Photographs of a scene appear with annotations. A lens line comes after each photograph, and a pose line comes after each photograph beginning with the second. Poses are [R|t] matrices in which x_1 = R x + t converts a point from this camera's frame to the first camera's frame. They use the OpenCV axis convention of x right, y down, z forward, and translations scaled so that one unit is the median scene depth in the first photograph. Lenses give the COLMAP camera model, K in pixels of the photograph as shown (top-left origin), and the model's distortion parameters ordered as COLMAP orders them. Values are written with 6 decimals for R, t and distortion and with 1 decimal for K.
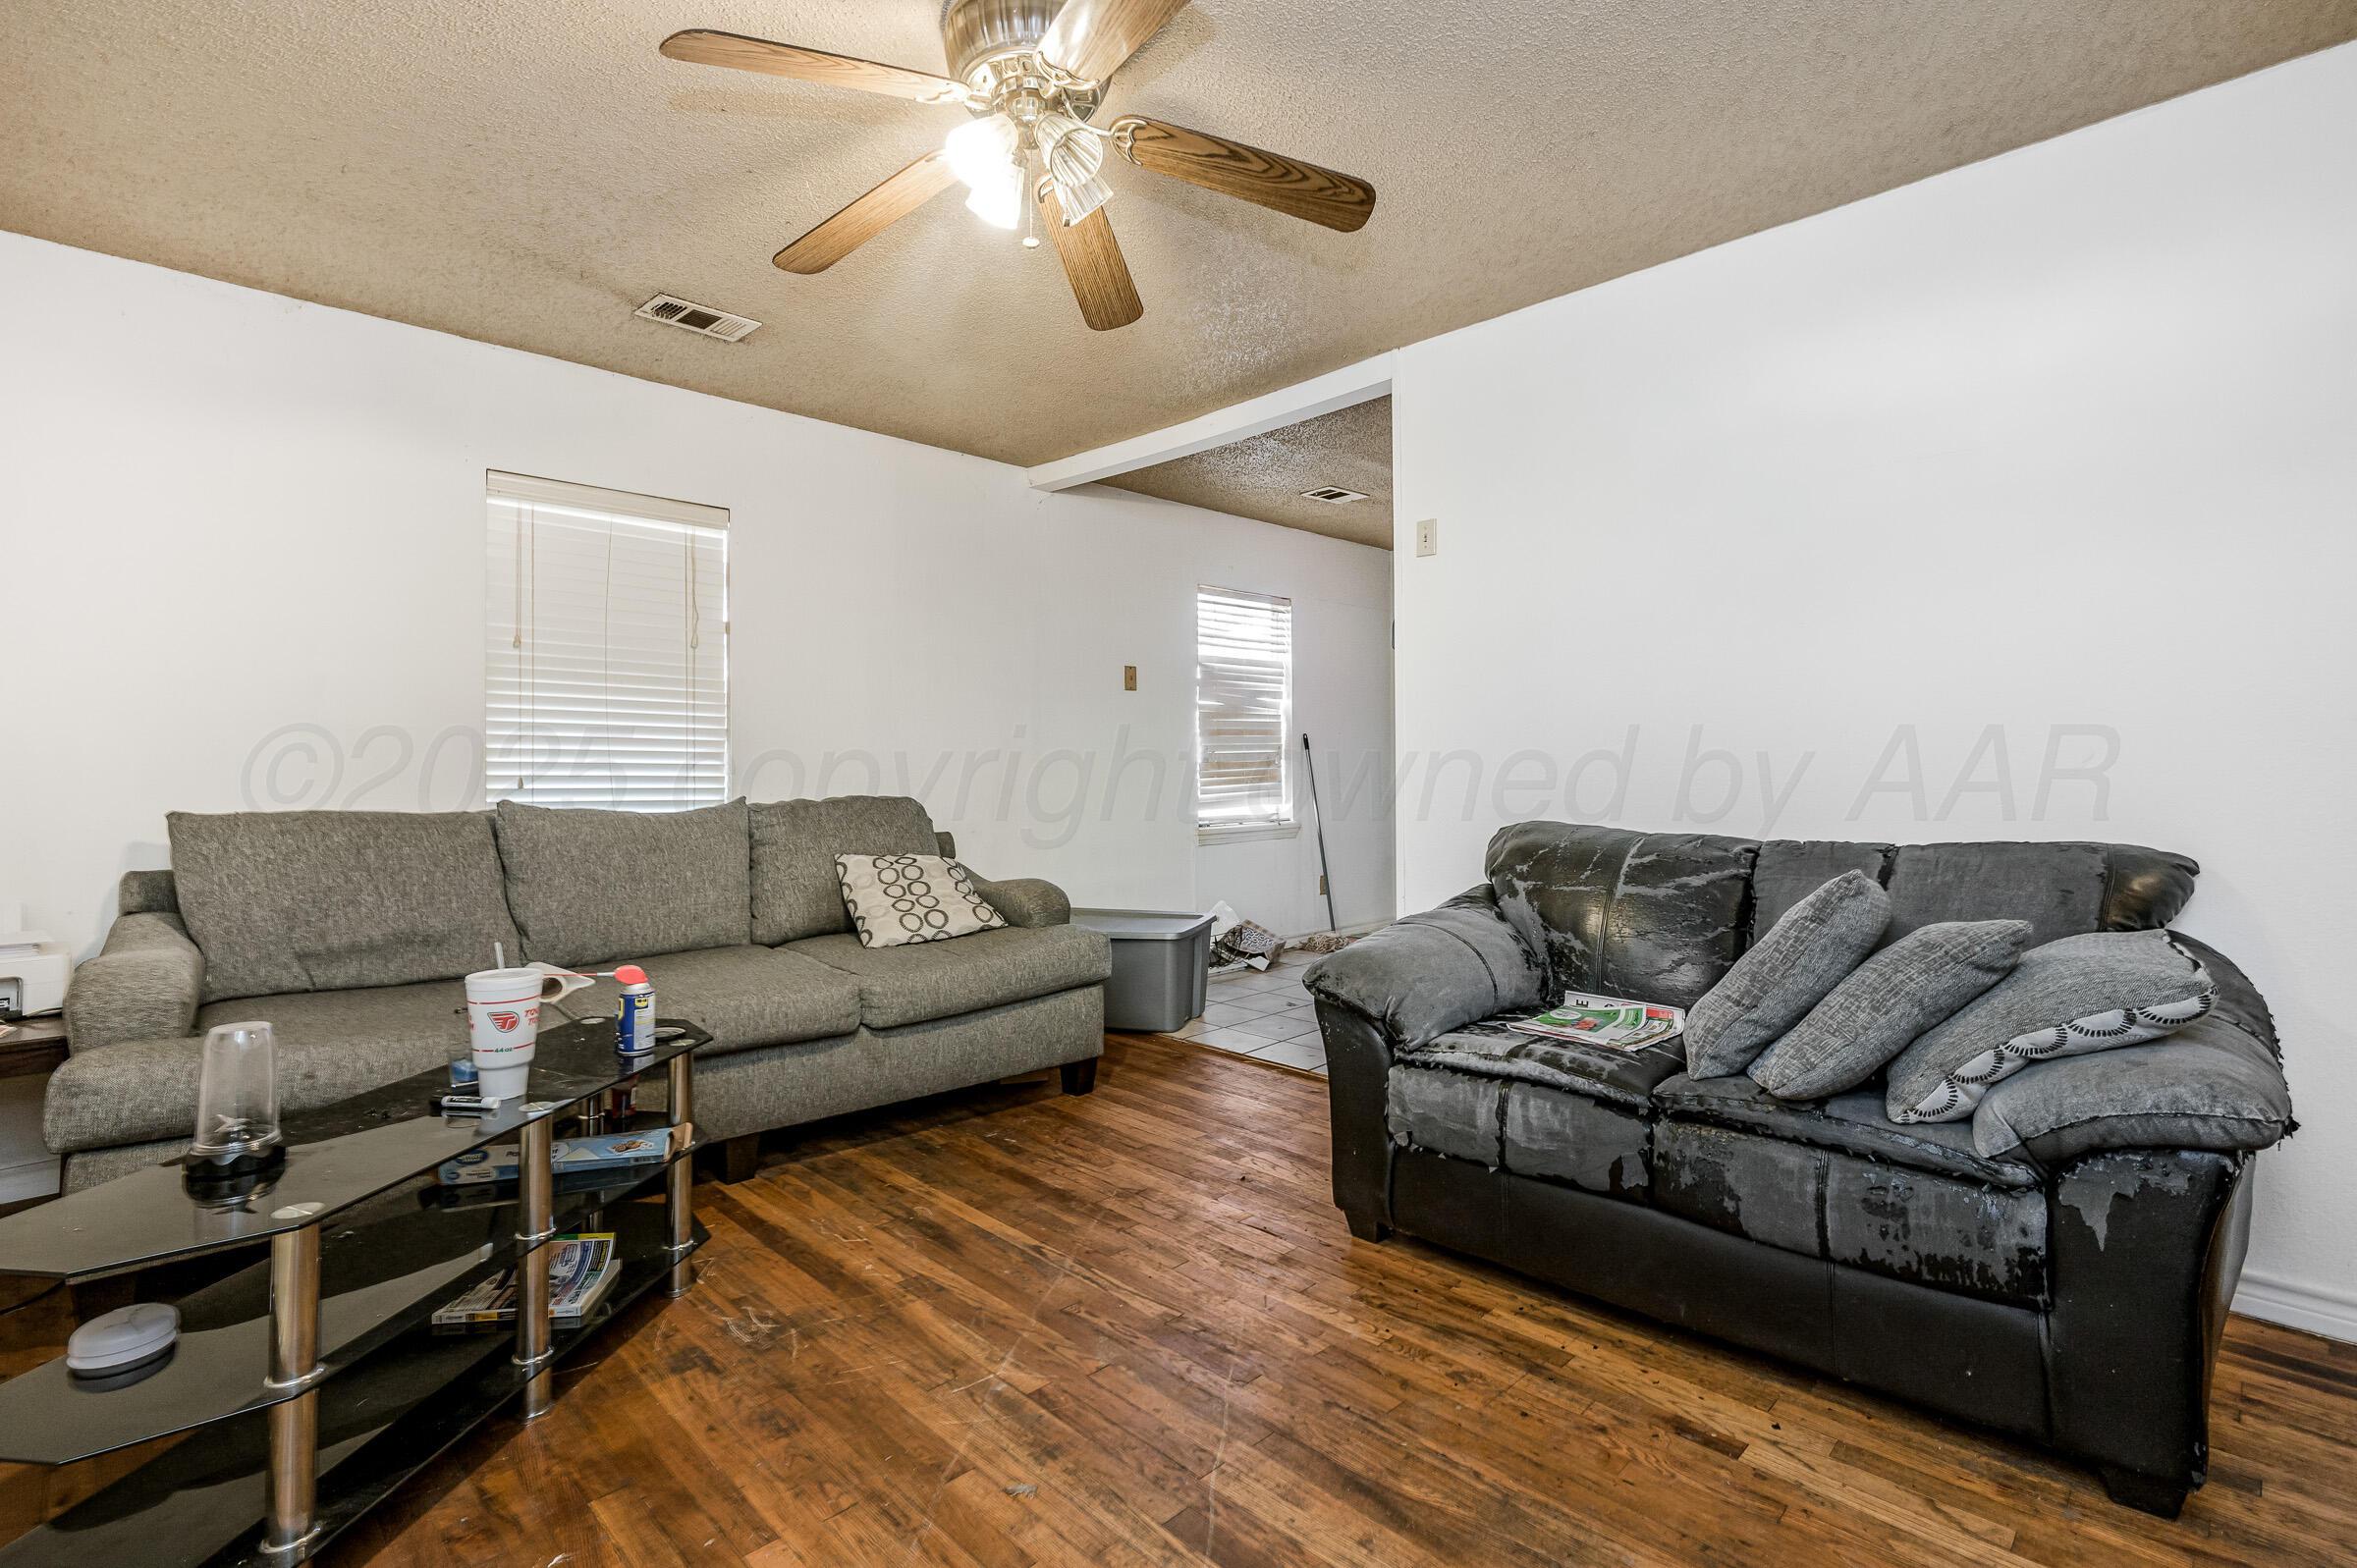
lens RADIAL K [[1088.1, 0, 1174.6], [0, 1088.1, 754.2], [0, 0, 1]] dist [-0.000433, 0.000101]
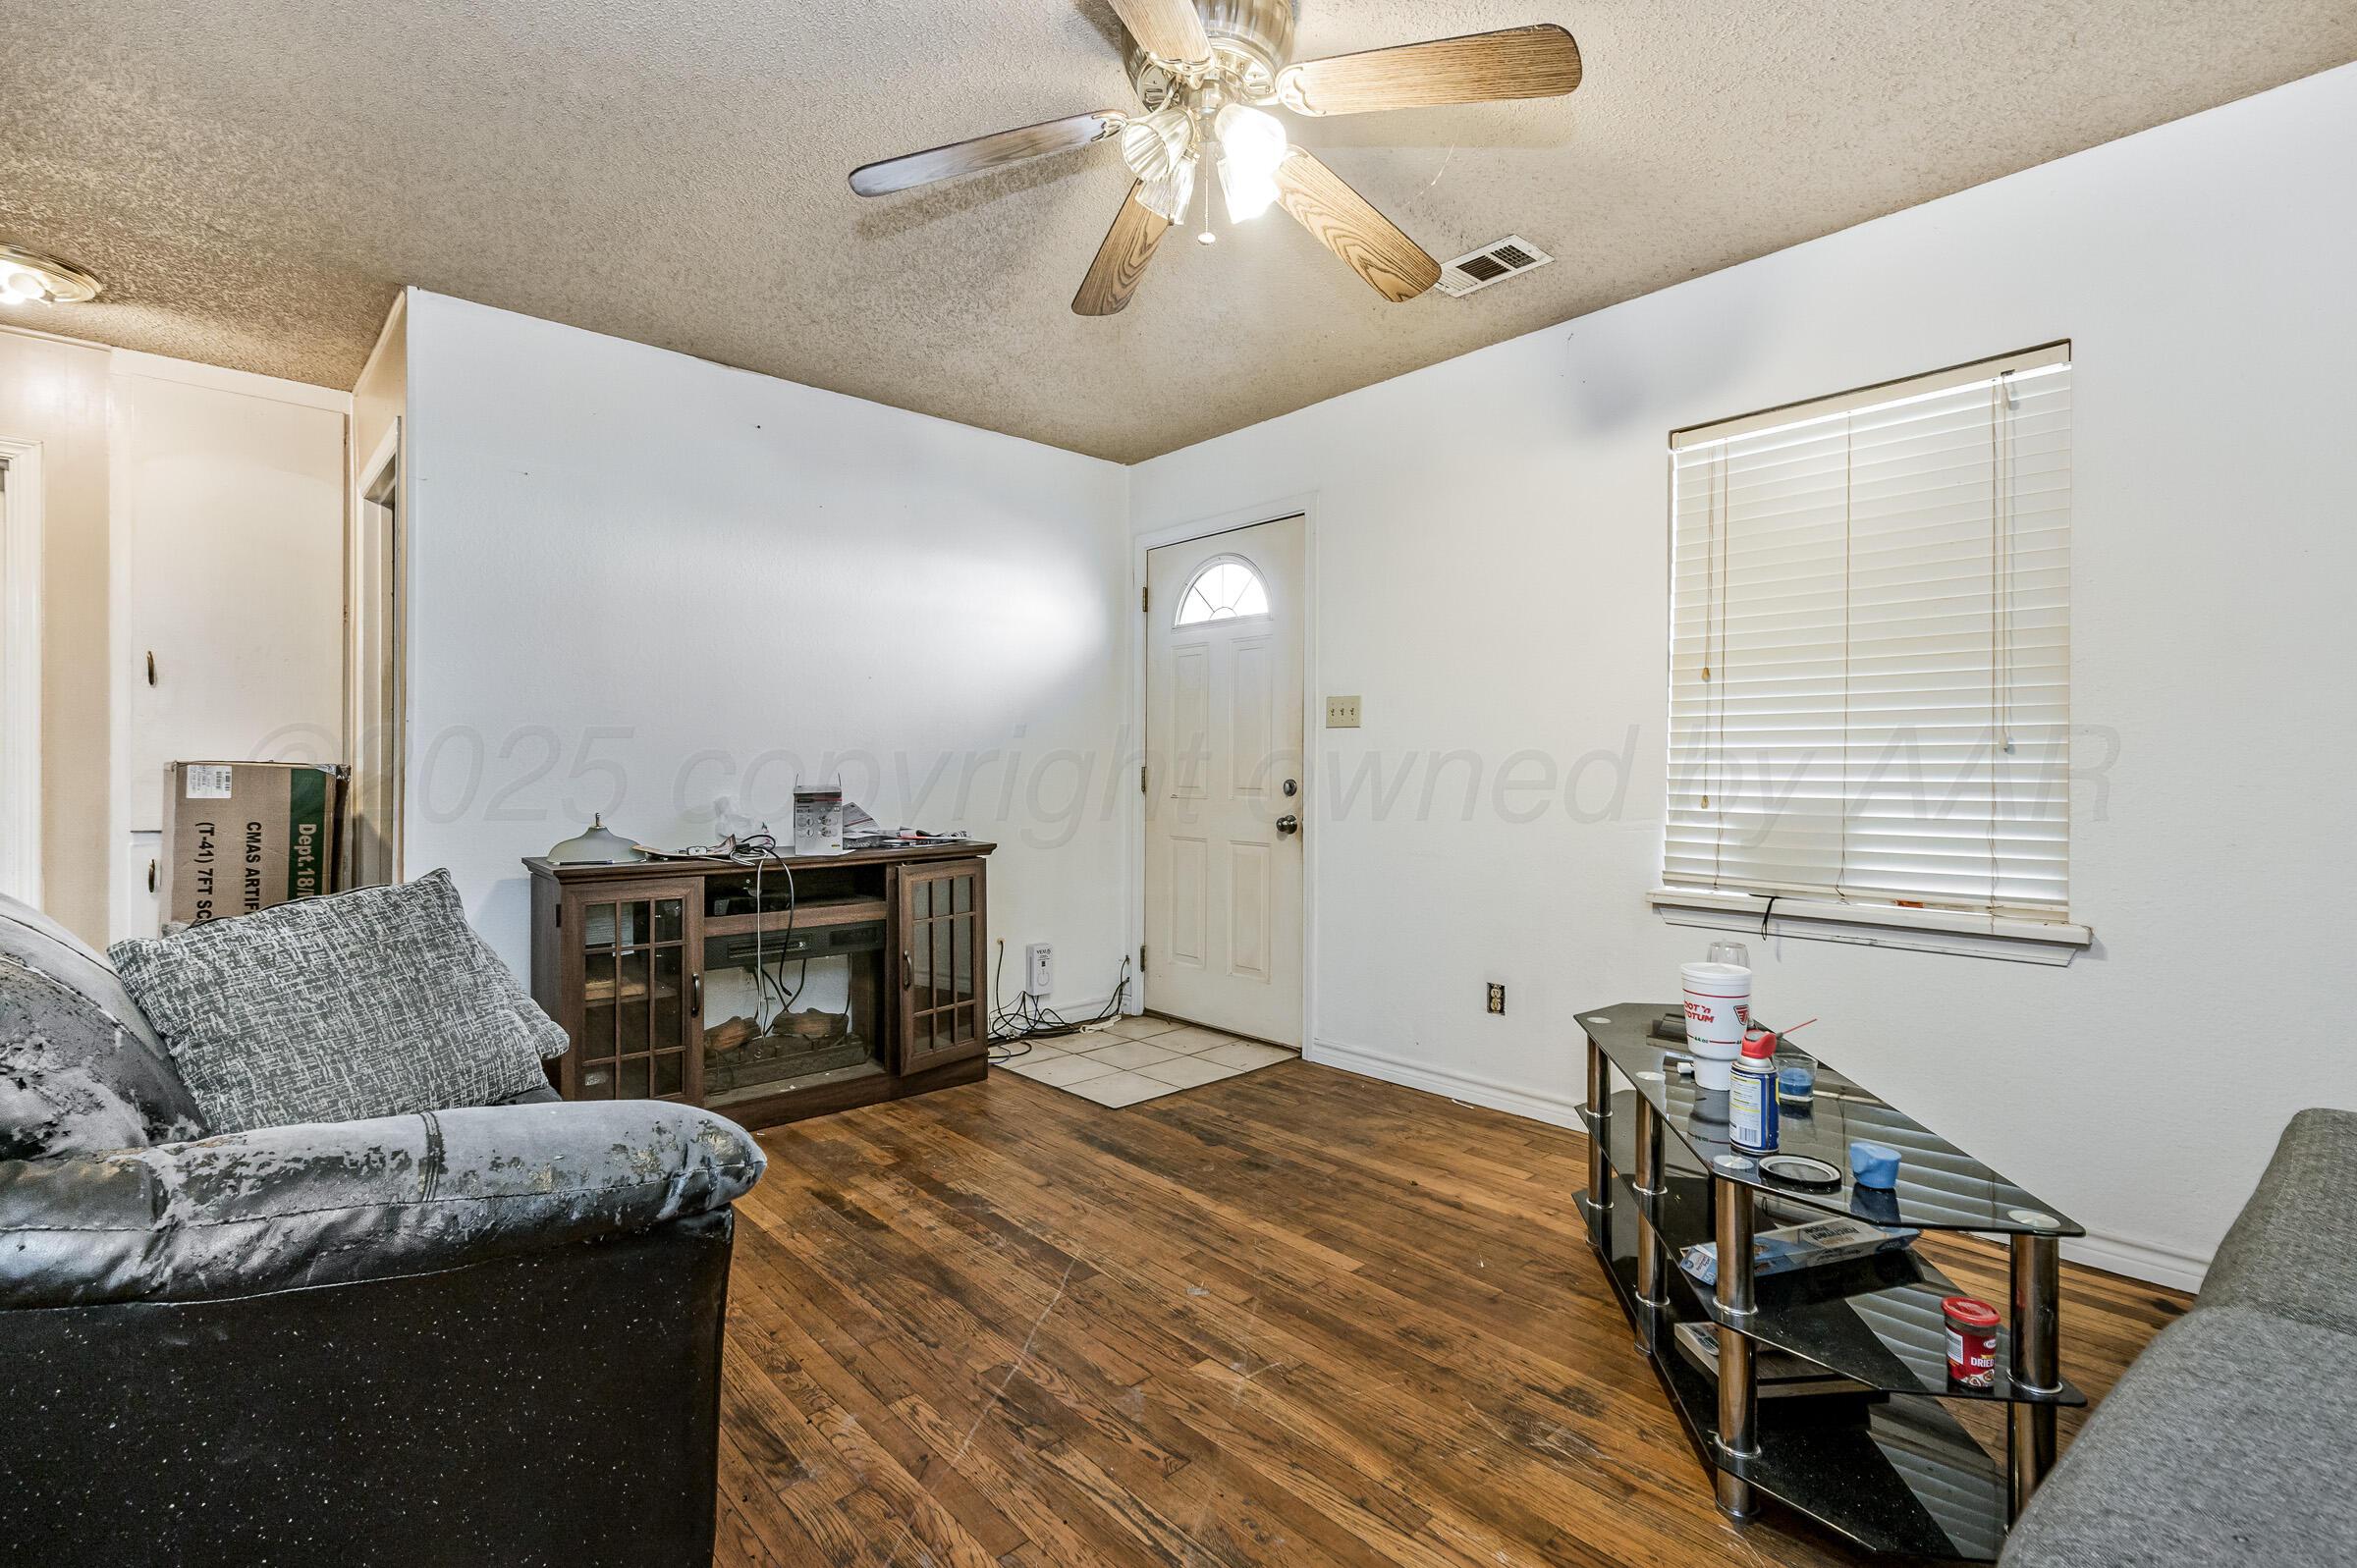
lens RADIAL K [[1088.1, 0, 1174.6], [0, 1088.1, 754.2], [0, 0, 1]] dist [-0.000433, 0.000101]
pose [[-0.999026, 0.004661, 0.043873, -0.145798], [0.003850, 0.999821, -0.018536, 0.015638], [-0.043952, -0.018349, -0.998865, 2.001137]]
